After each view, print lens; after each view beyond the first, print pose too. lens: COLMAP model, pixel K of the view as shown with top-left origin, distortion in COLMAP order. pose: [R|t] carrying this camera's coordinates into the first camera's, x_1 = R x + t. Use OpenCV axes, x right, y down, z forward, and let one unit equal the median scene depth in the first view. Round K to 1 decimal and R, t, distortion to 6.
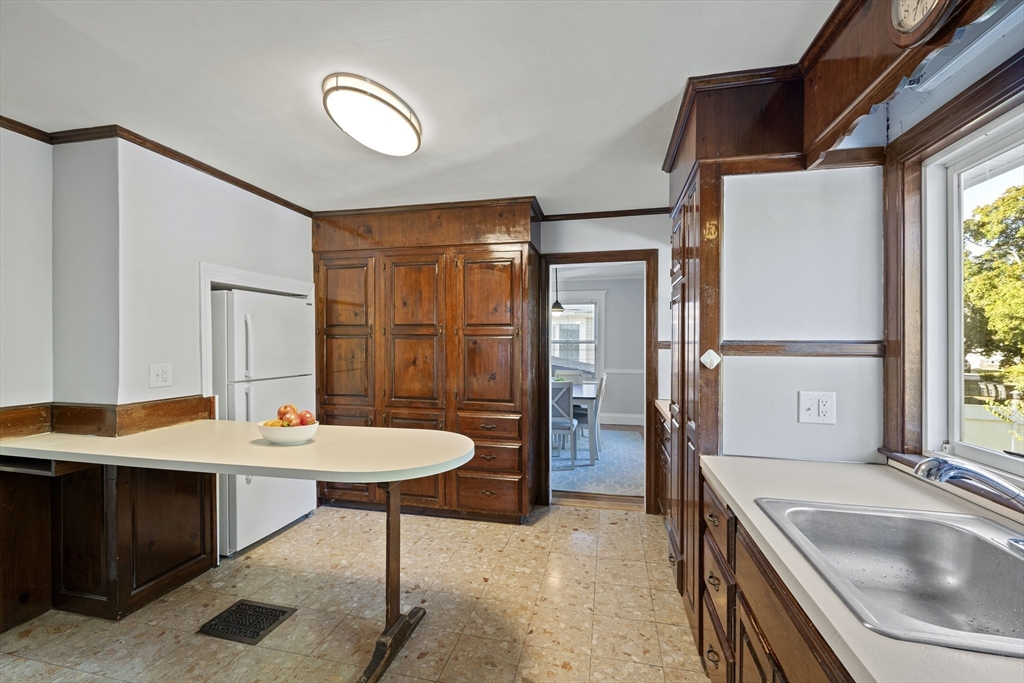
lens RADIAL K [[438.7, 0, 508.1], [0, 438.7, 343.1], [0, 0, 1]] dist [-0.002742, -0.000178]
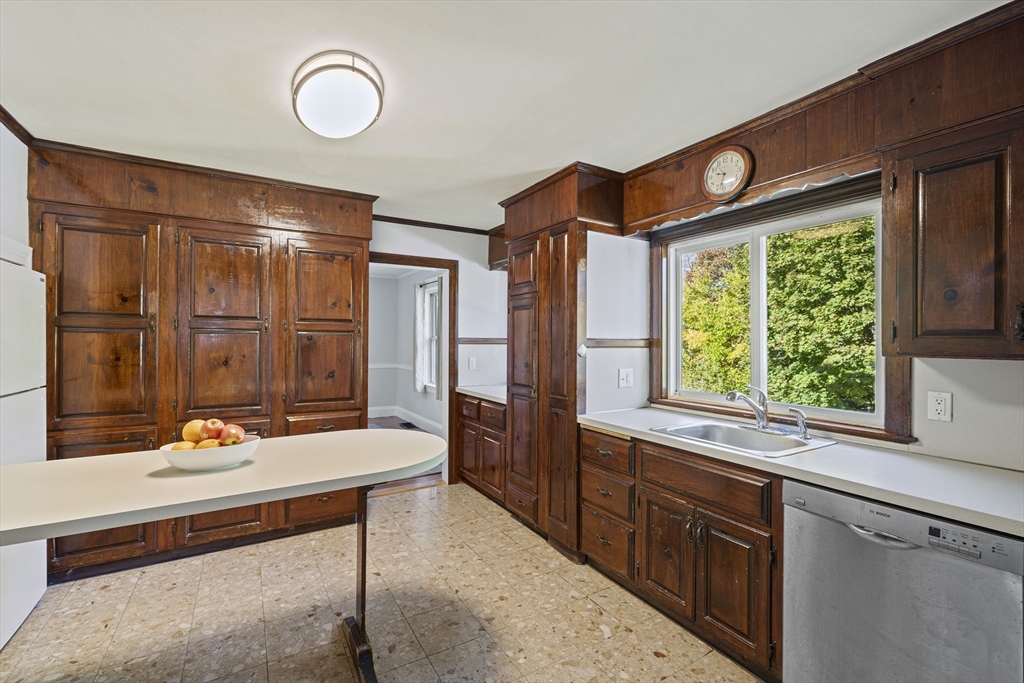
lens RADIAL K [[438.7, 0, 505.2], [0, 438.7, 336.2], [0, 0, 1]] dist [-0.002742, -0.000178]
pose [[0.723586, 0.005613, 0.690211, -0.491674], [-0.001799, 0.999979, -0.006246, -0.001743], [-0.690232, 0.003277, 0.723581, 0.059542]]
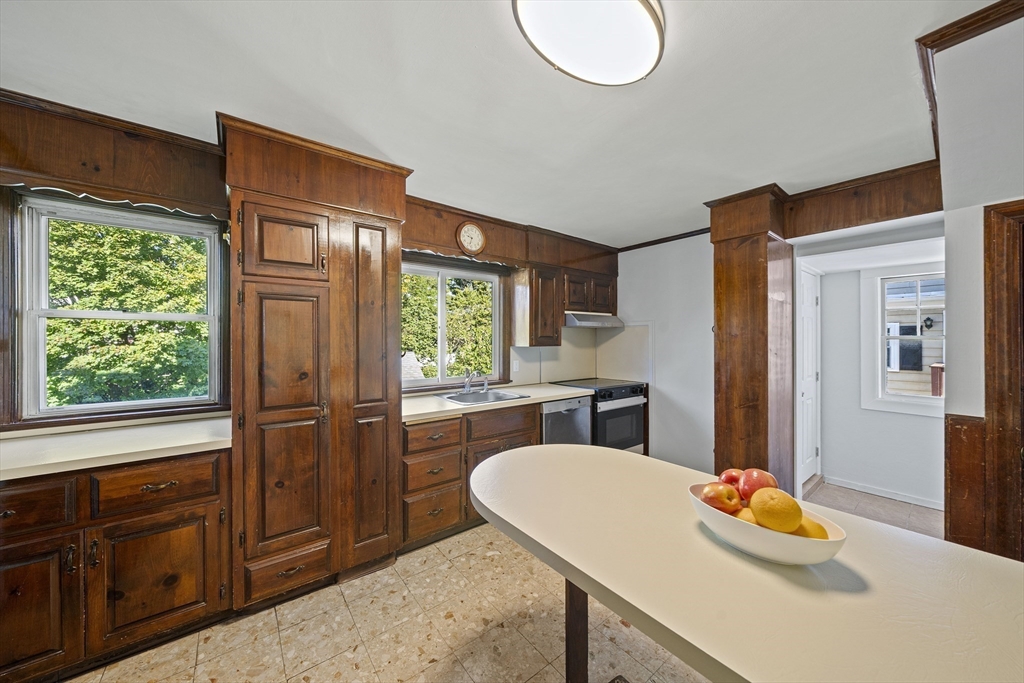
lens RADIAL K [[355.5, 0, 505.2], [0, 355.5, 340.3], [0, 0, 1]] dist [-0.002725, -0.000143]
pose [[-0.770131, -0.000982, 0.637884, -0.399465], [0.002358, 0.999988, 0.004386, -0.005271], [-0.637881, 0.004882, -0.770120, 1.103269]]
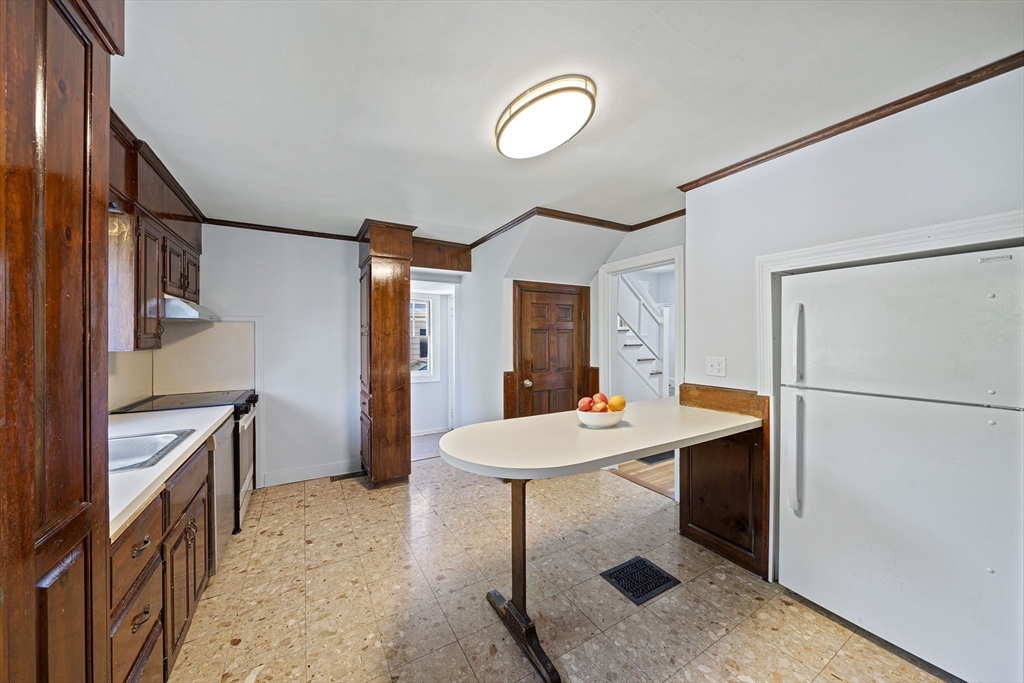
lens RADIAL K [[355.5, 0, 507.2], [0, 355.5, 339.5], [0, 0, 1]] dist [-0.002725, -0.000143]
pose [[-0.731585, 0.005911, -0.681725, 0.231280], [0.000962, 0.999970, 0.007637, -0.004862], [0.681750, 0.004931, -0.731569, 1.121441]]
